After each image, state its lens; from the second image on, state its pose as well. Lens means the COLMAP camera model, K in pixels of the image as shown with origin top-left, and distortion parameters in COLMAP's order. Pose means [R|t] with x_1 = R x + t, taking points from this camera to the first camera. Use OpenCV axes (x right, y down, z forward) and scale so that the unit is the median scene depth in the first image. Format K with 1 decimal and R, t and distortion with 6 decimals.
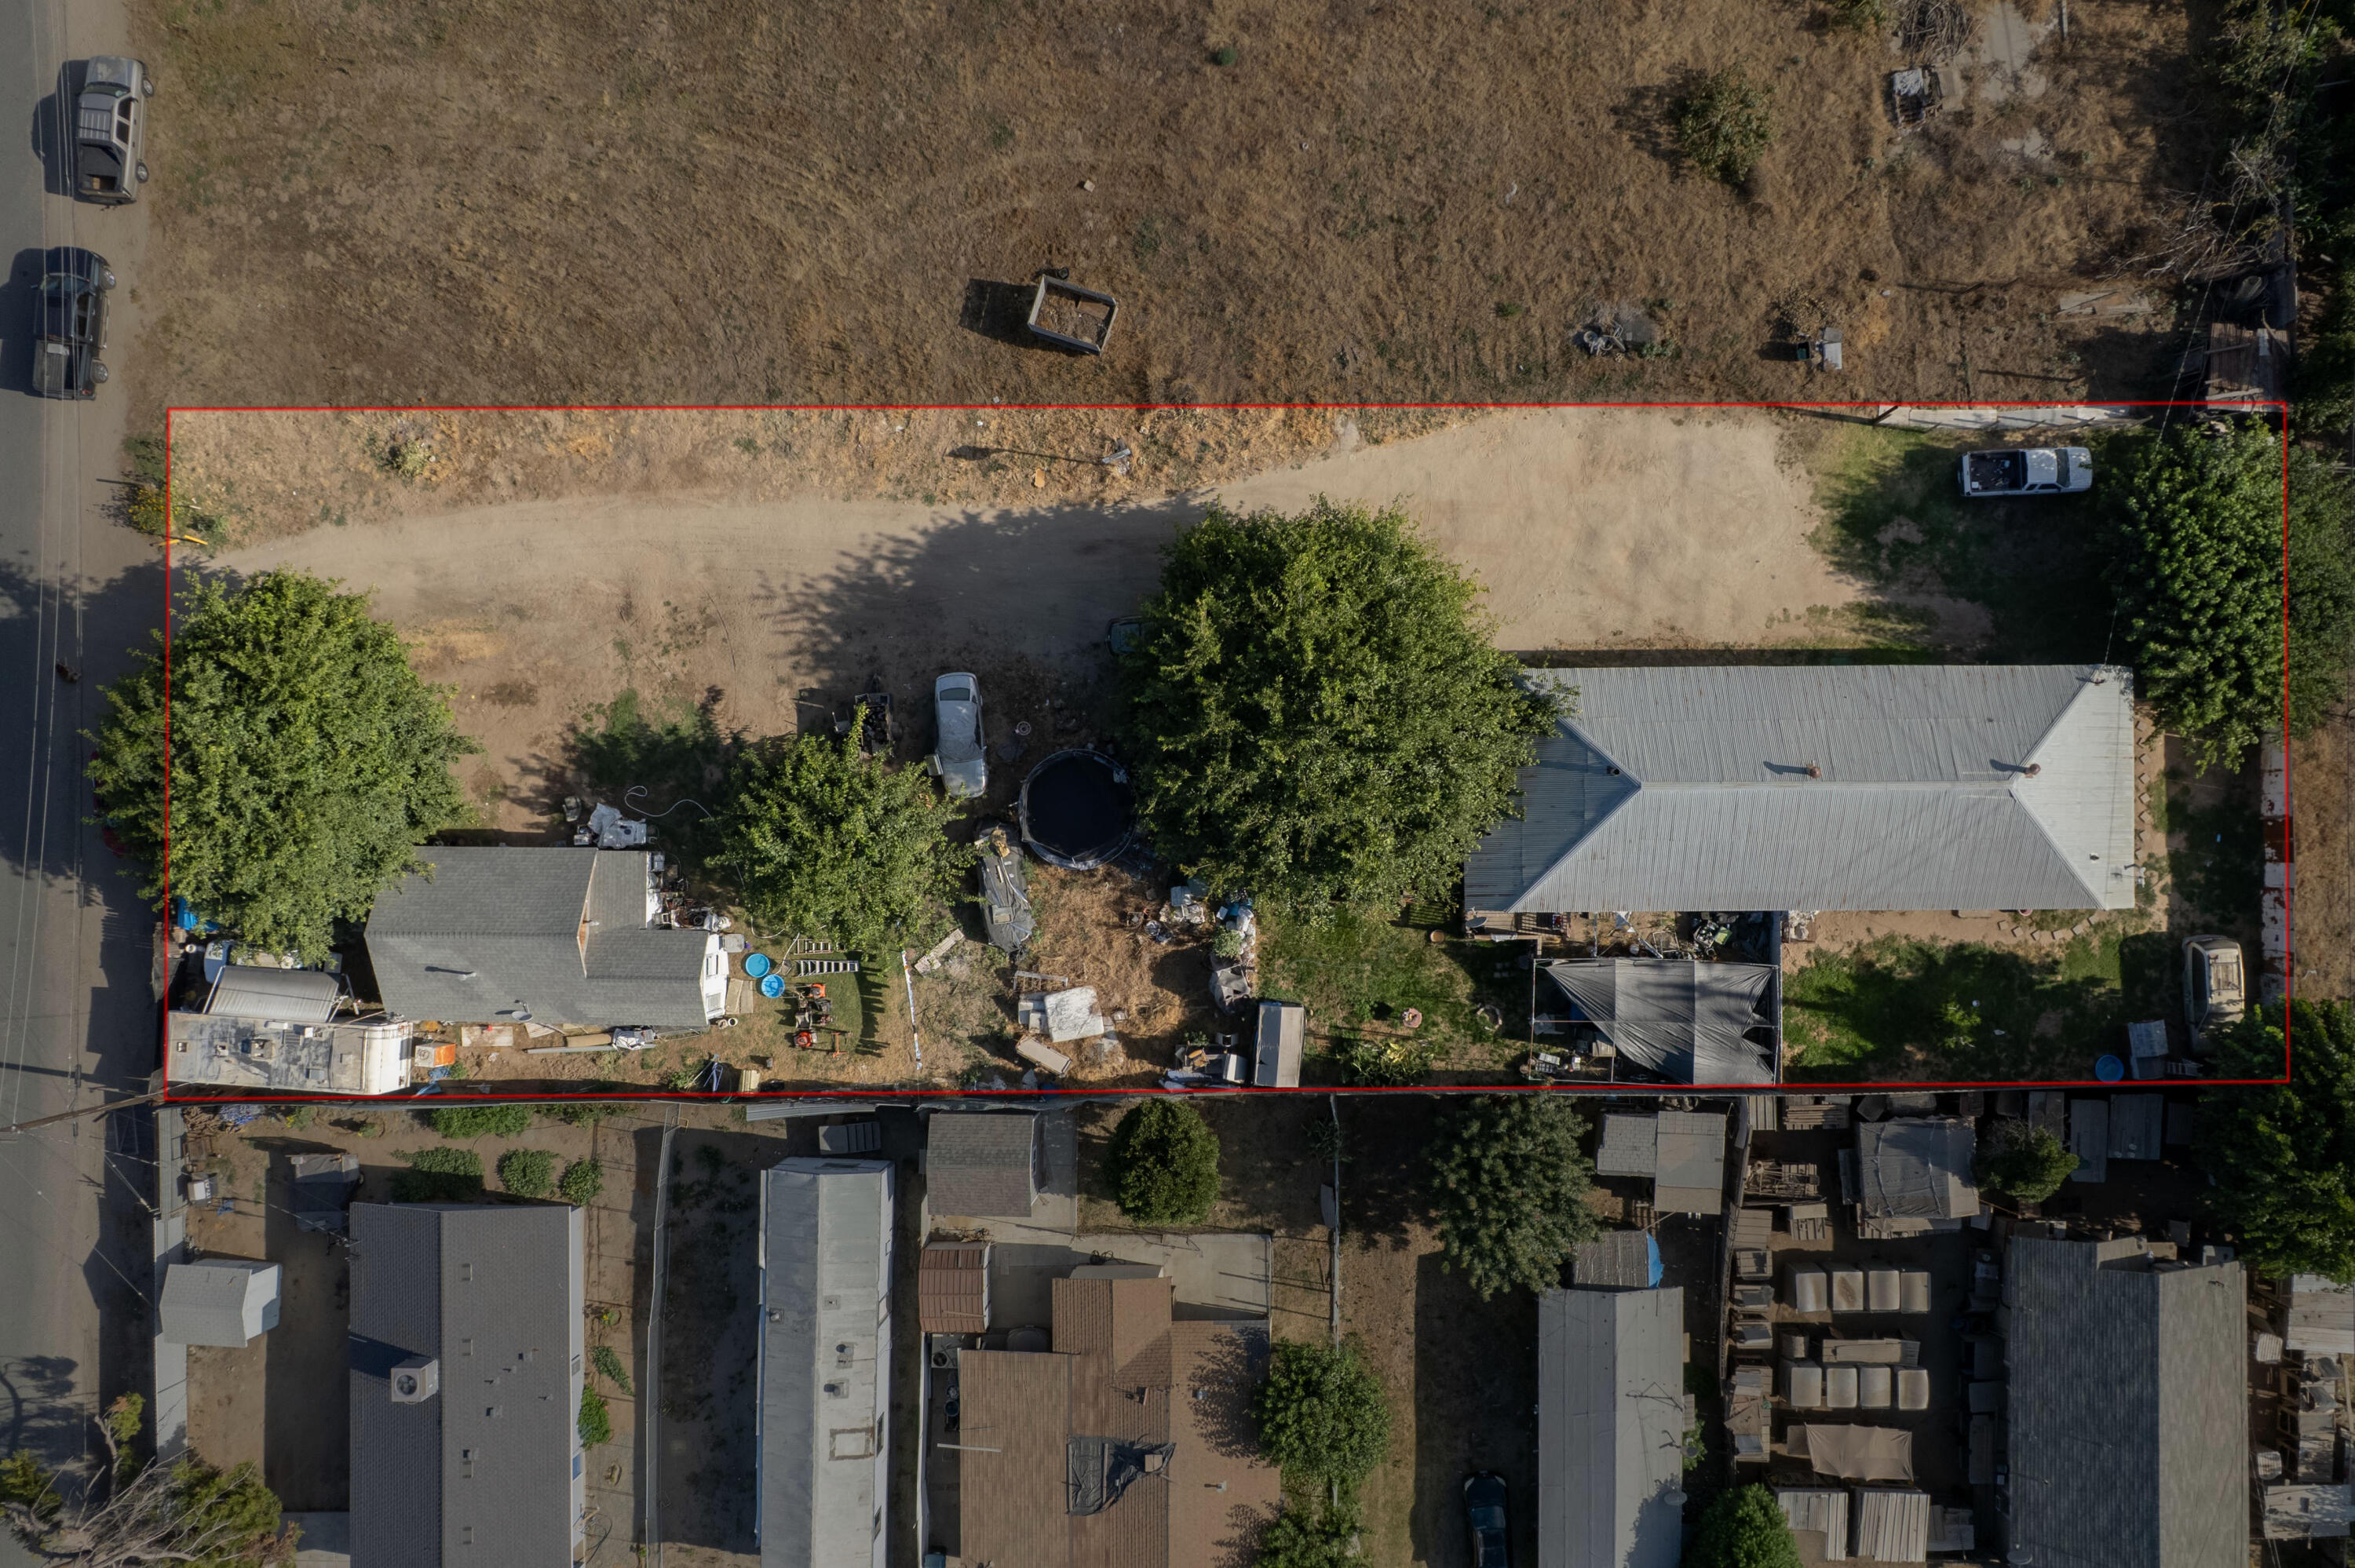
lens RADIAL K [[1506.2, 0, 1189.1], [0, 1506.2, 780.5], [0, 0, 1]] dist [-0.068511, 0.070490]
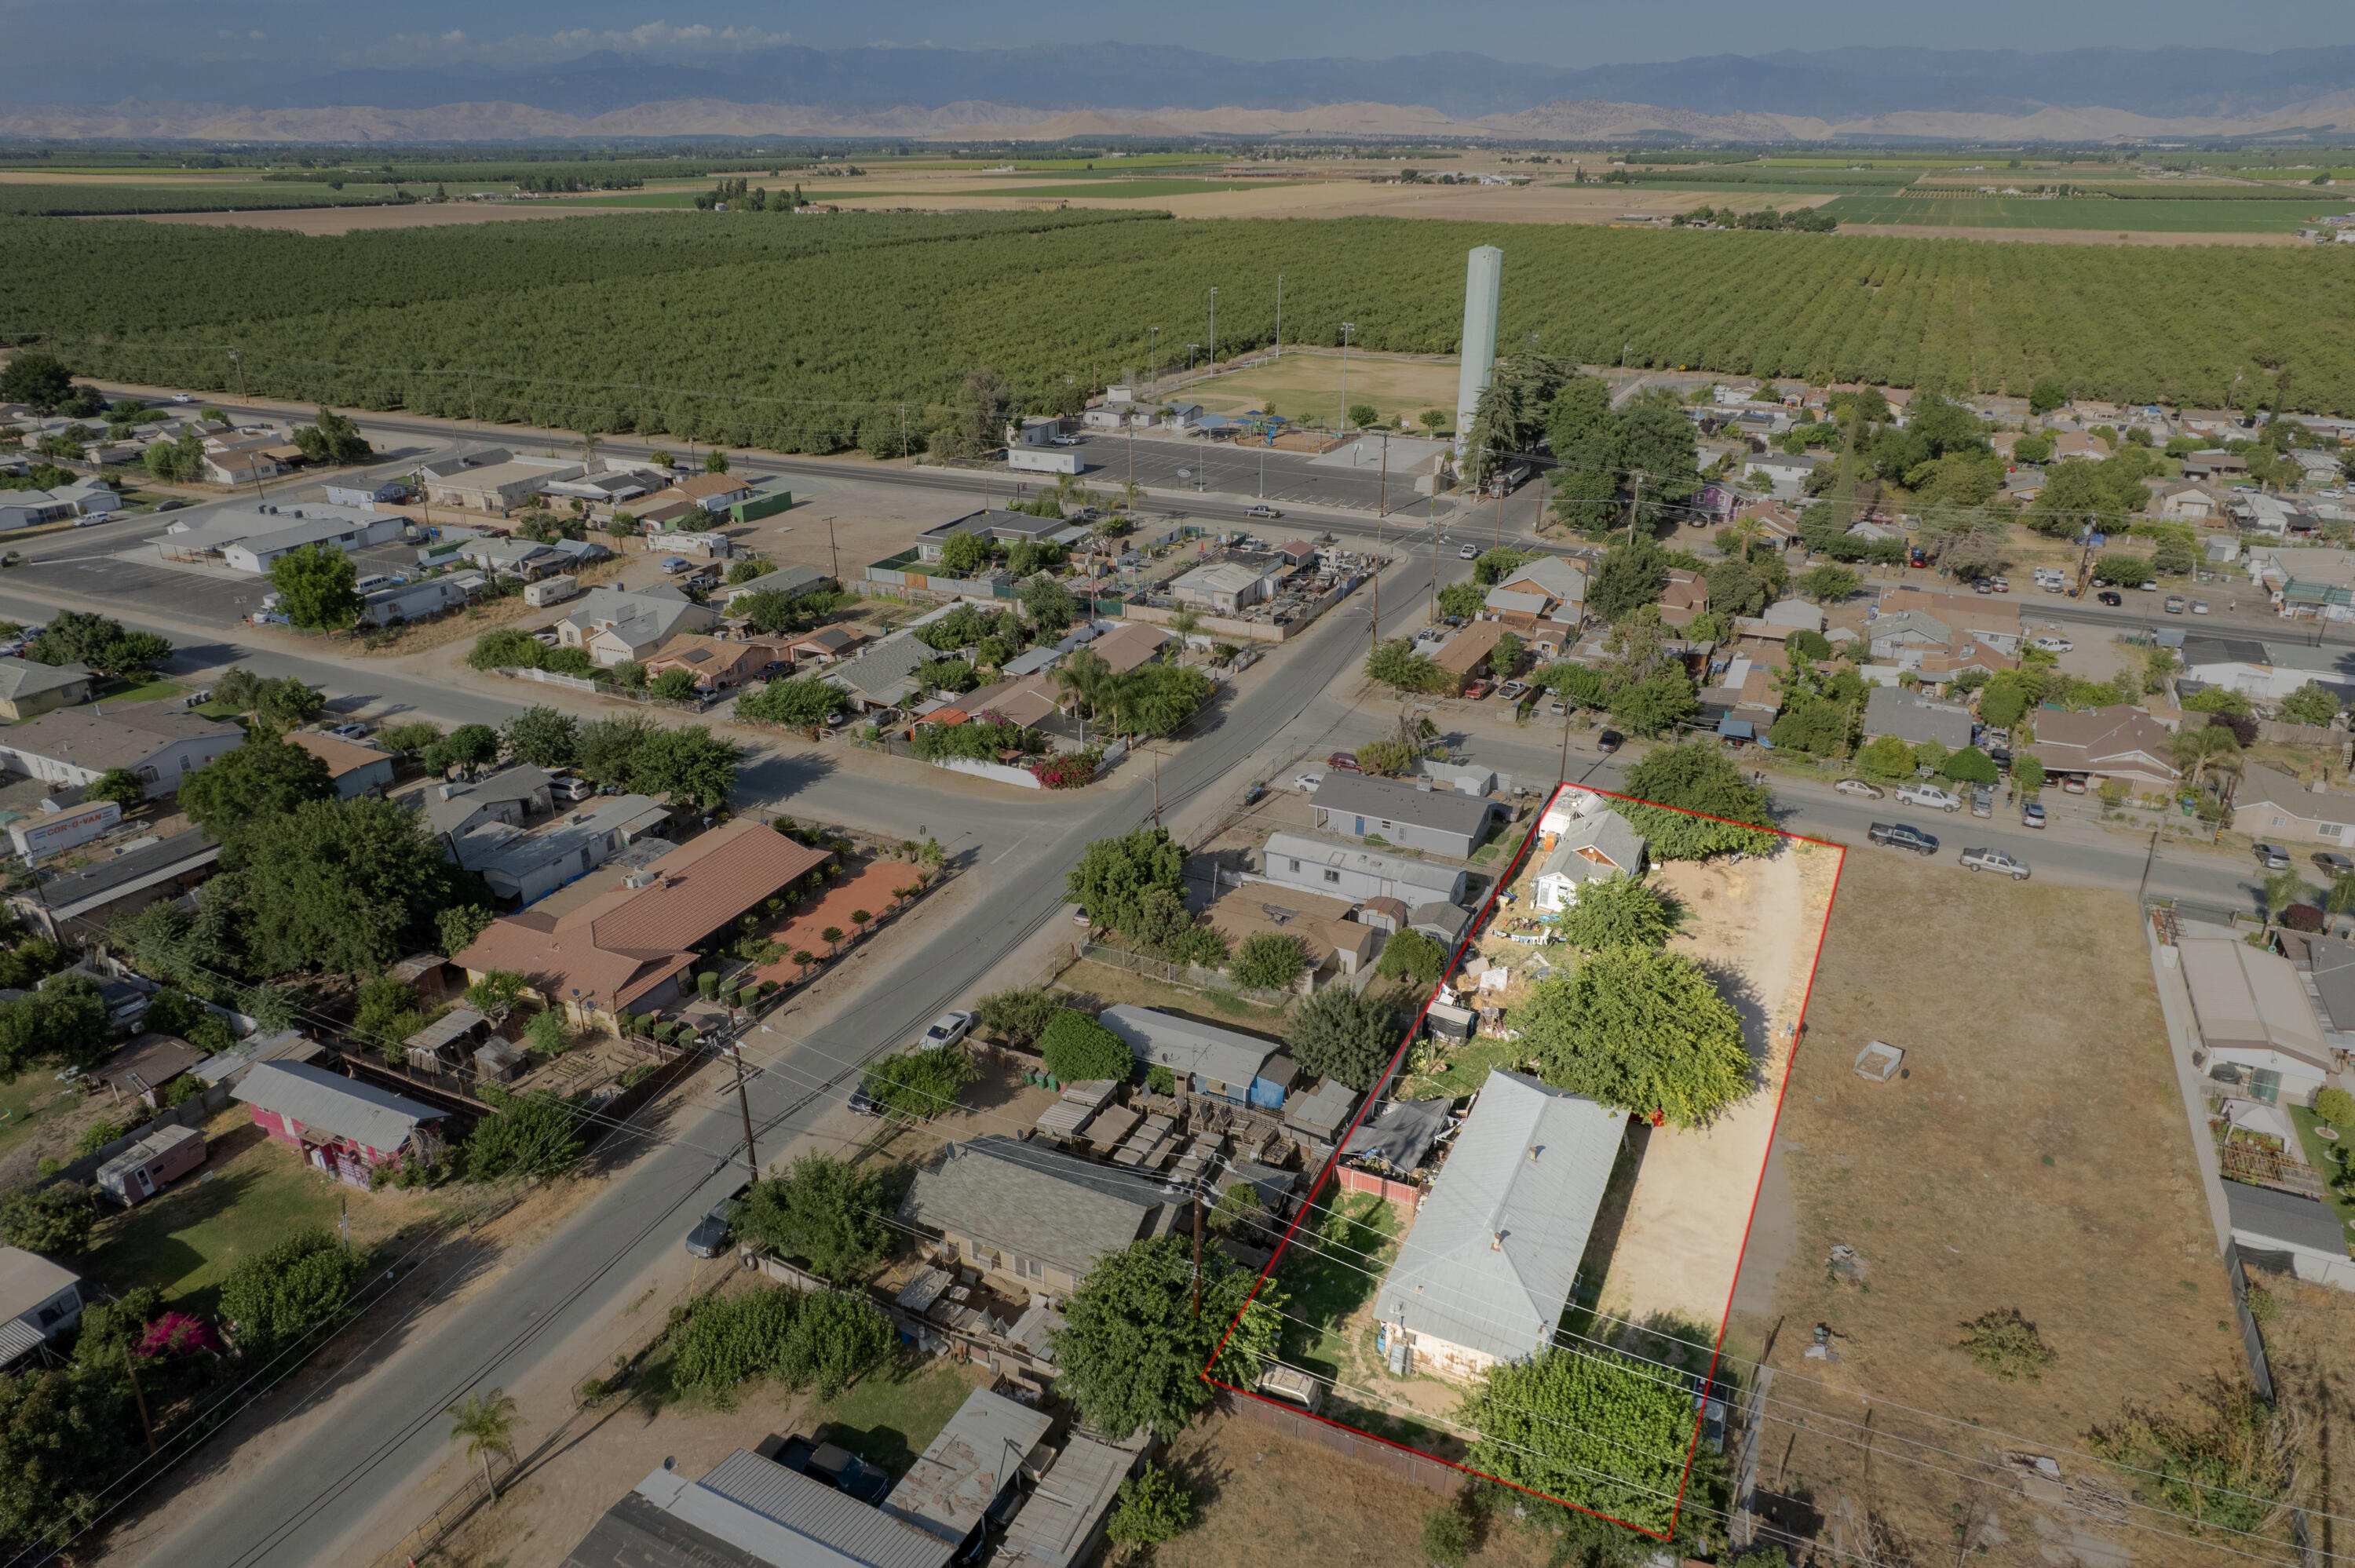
lens RADIAL K [[1506.2, 0, 1189.1], [0, 1506.2, 780.5], [0, 0, 1]] dist [-0.068511, 0.070490]
pose [[-0.431756, 0.378134, -0.818903, 1.578469], [-0.901898, -0.193969, 0.385948, -0.187045], [-0.012901, 0.905202, 0.424785, -0.050113]]
